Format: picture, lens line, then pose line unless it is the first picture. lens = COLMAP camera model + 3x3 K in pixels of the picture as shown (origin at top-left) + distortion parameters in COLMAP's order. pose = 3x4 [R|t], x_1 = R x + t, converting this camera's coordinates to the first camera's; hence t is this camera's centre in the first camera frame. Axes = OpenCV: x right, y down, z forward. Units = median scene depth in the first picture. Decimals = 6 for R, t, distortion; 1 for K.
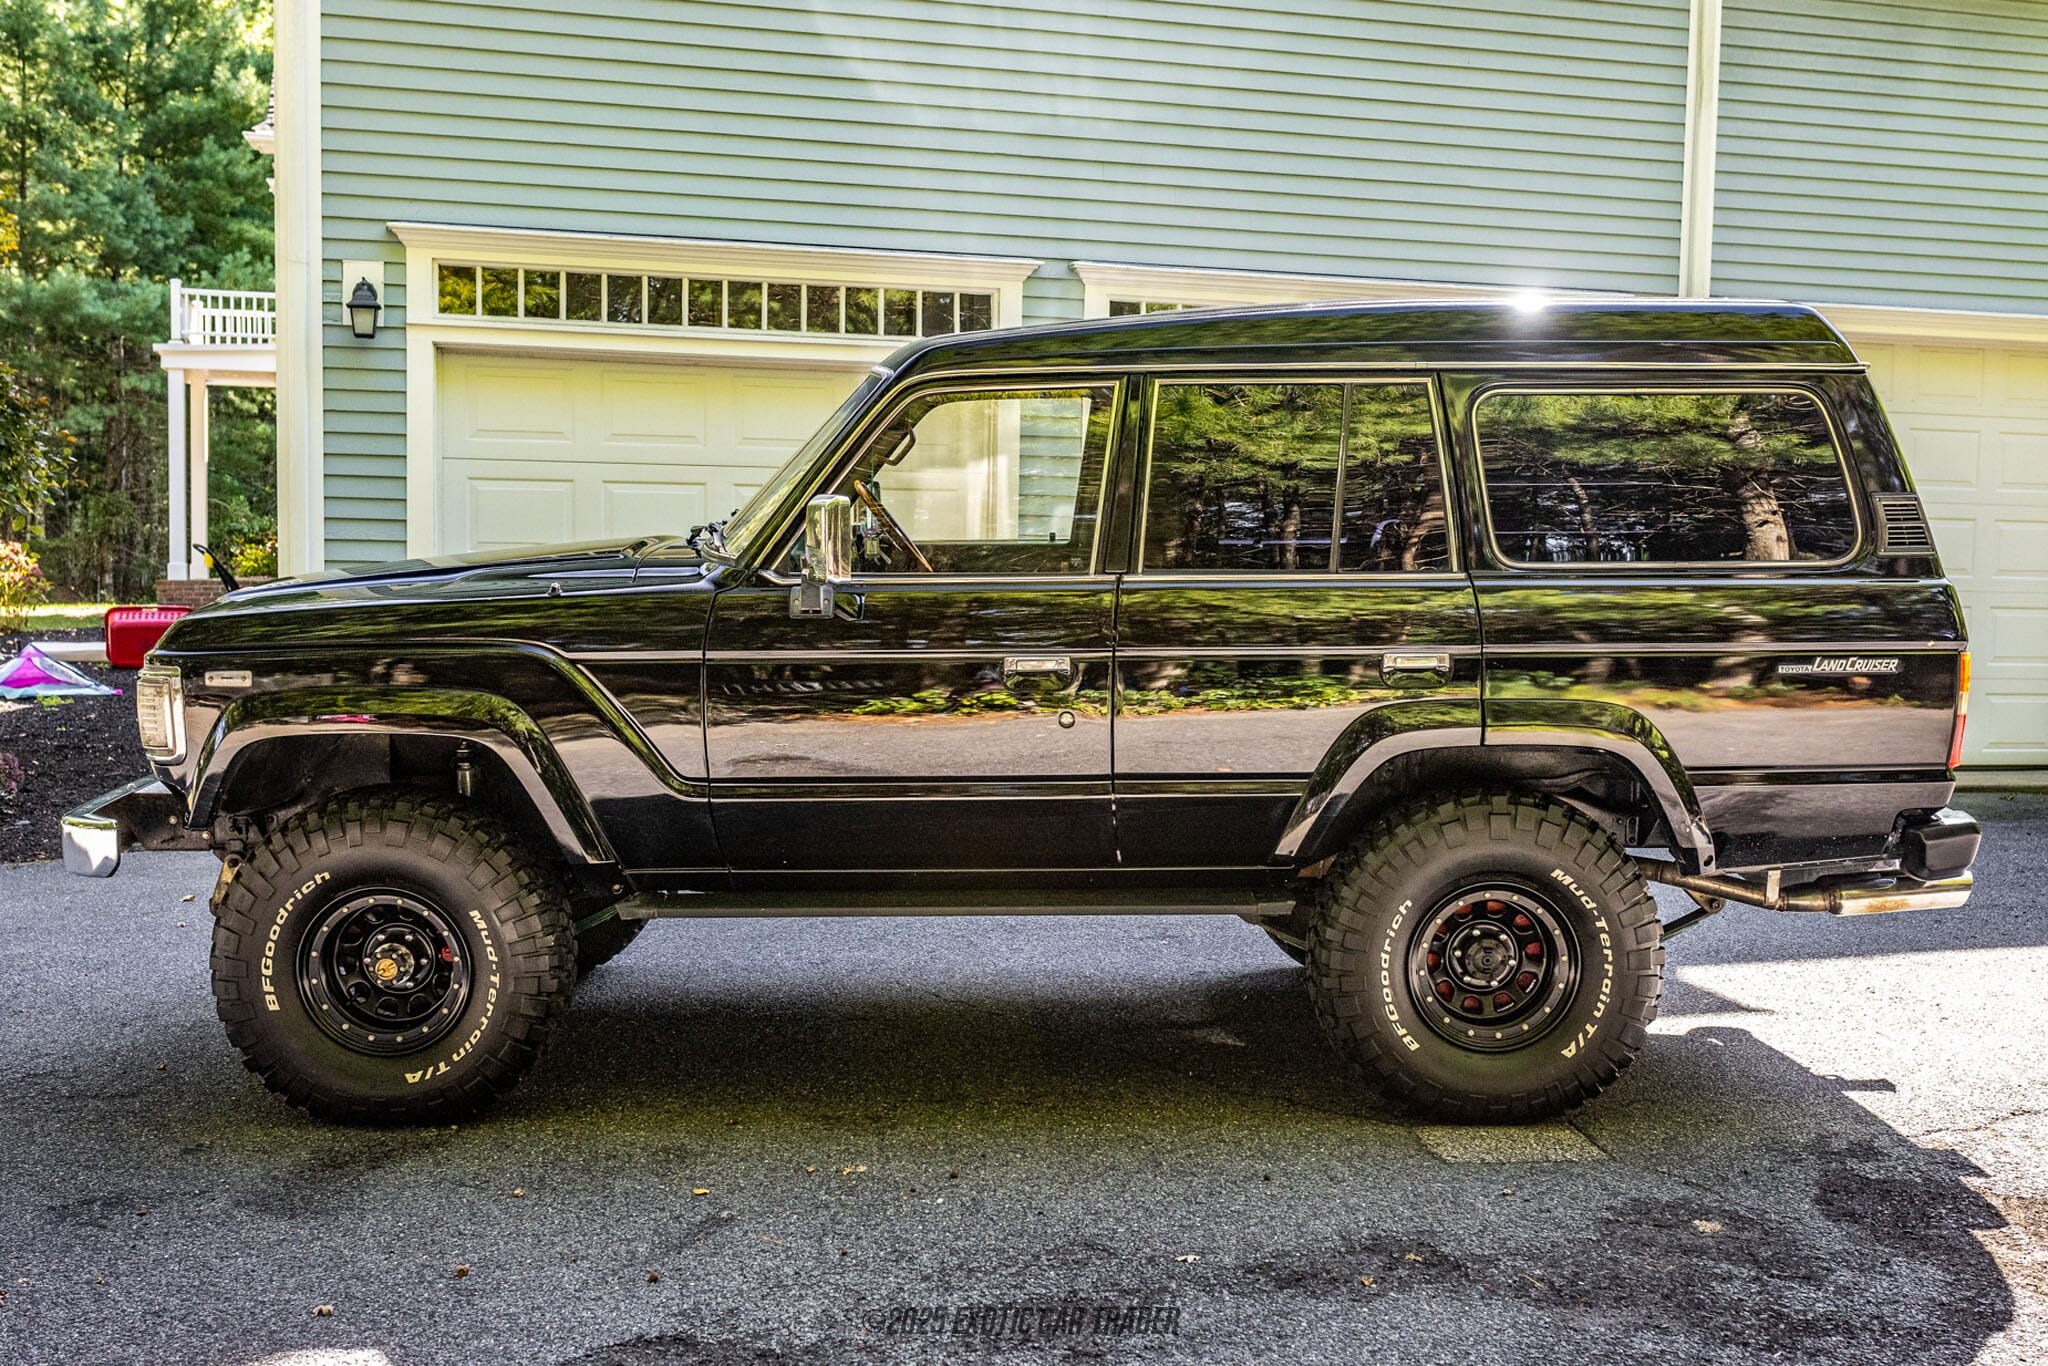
lens RADIAL K [[2630.8, 0, 1024.0], [0, 2630.8, 683.0], [0, 0, 1]] dist [0.008108, -0.013784]
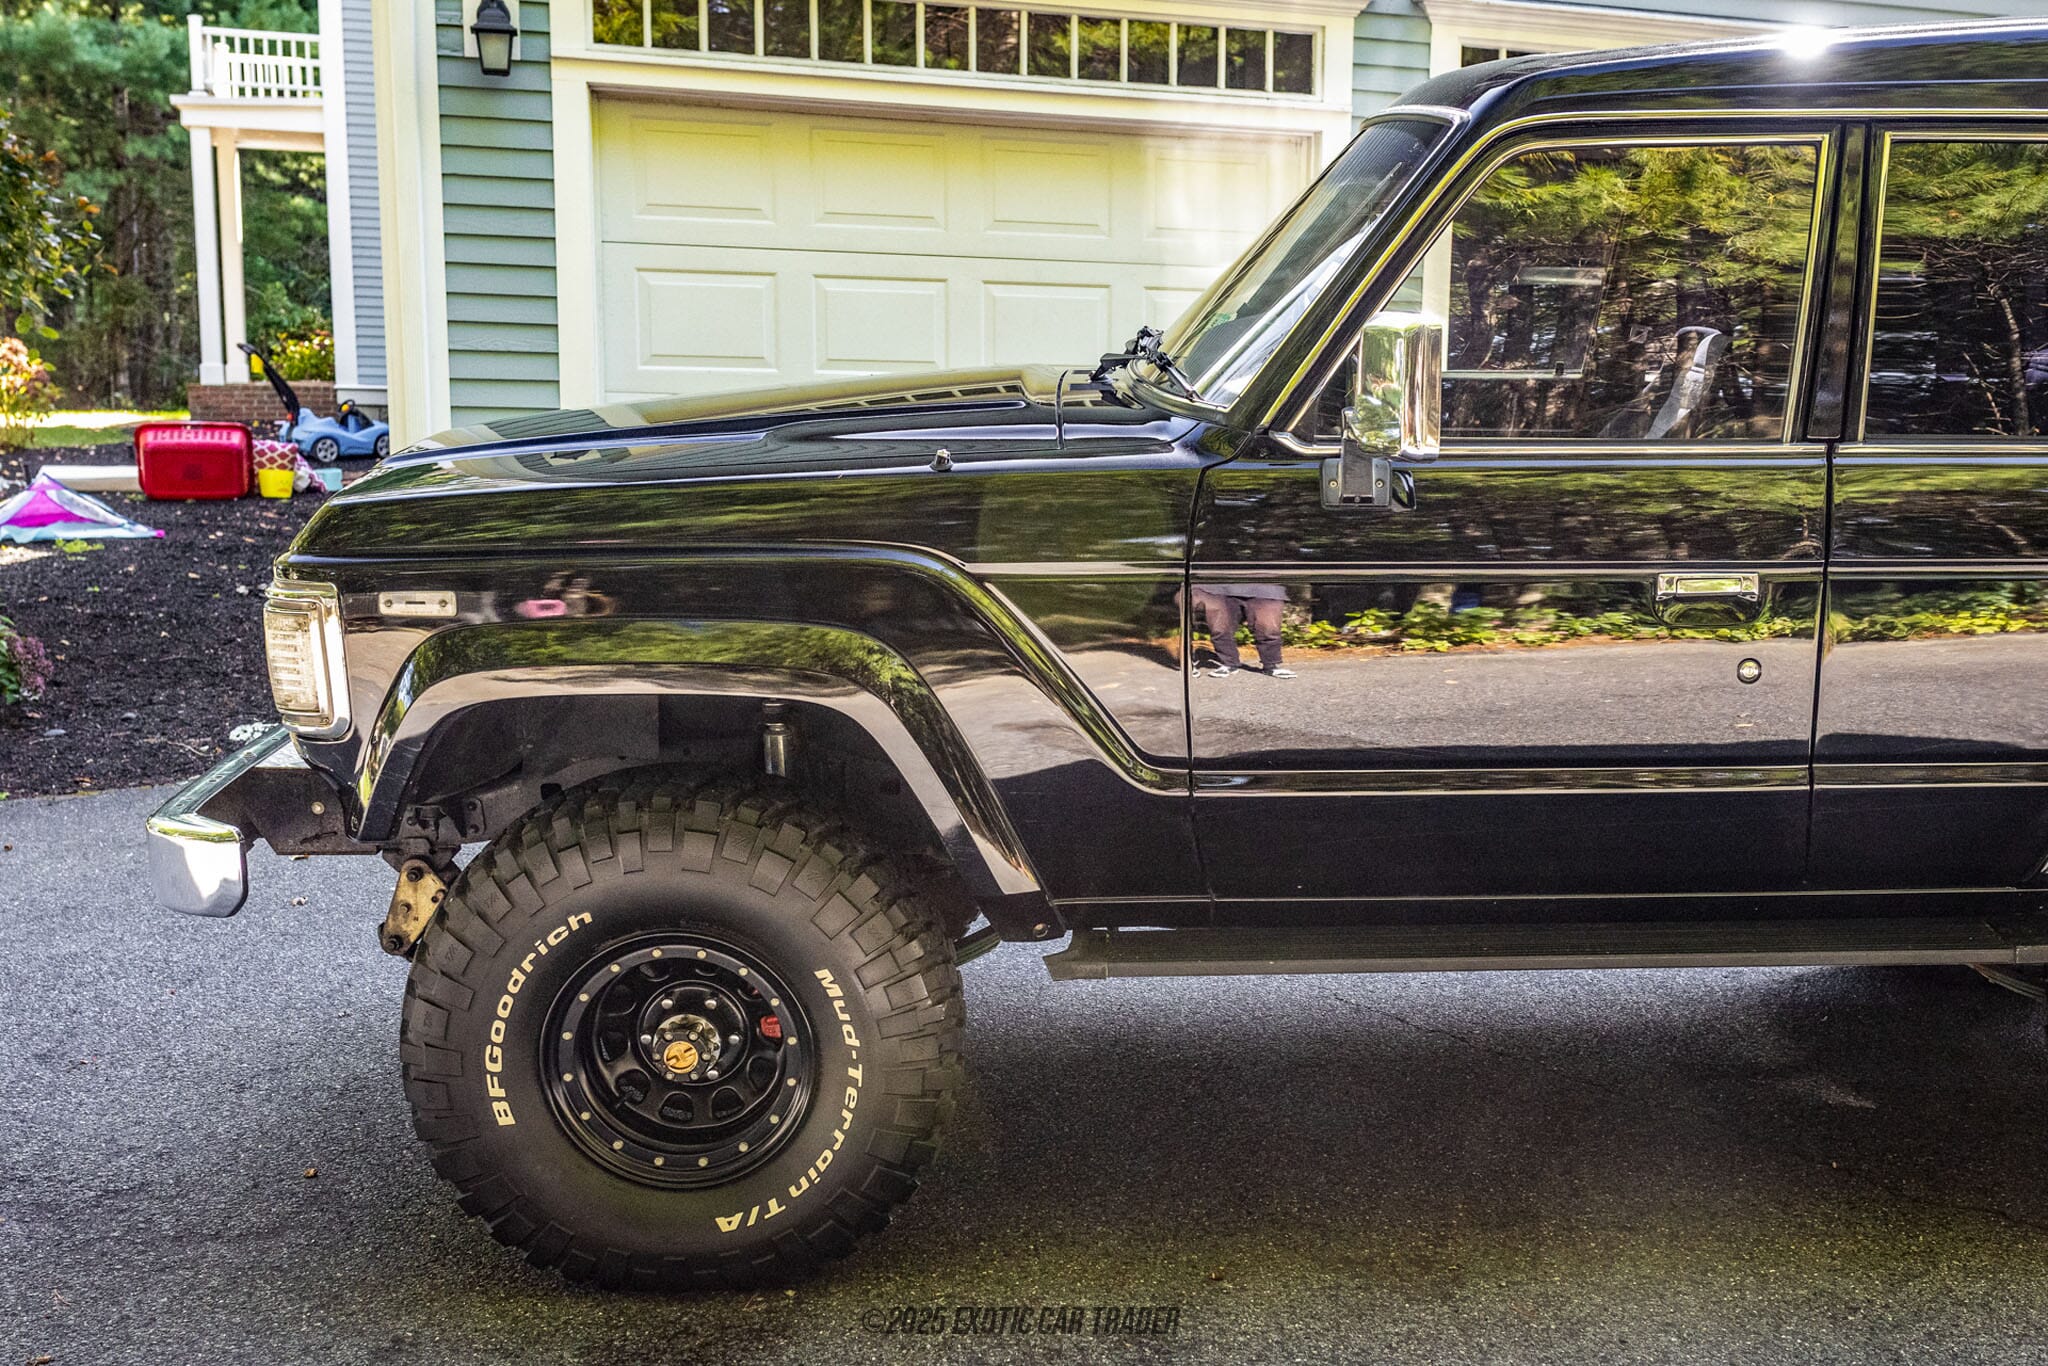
lens RADIAL K [[2187.8, 0, 1023.8], [0, 2187.8, 710.6], [0, 0, 1]] dist [0.008069, -0.012735]
pose [[0.997364, -0.002450, 0.072518, -0.146671], [-0.006528, 0.992348, 0.123297, -0.030350], [-0.072265, -0.123445, 0.989717, 0.354966]]
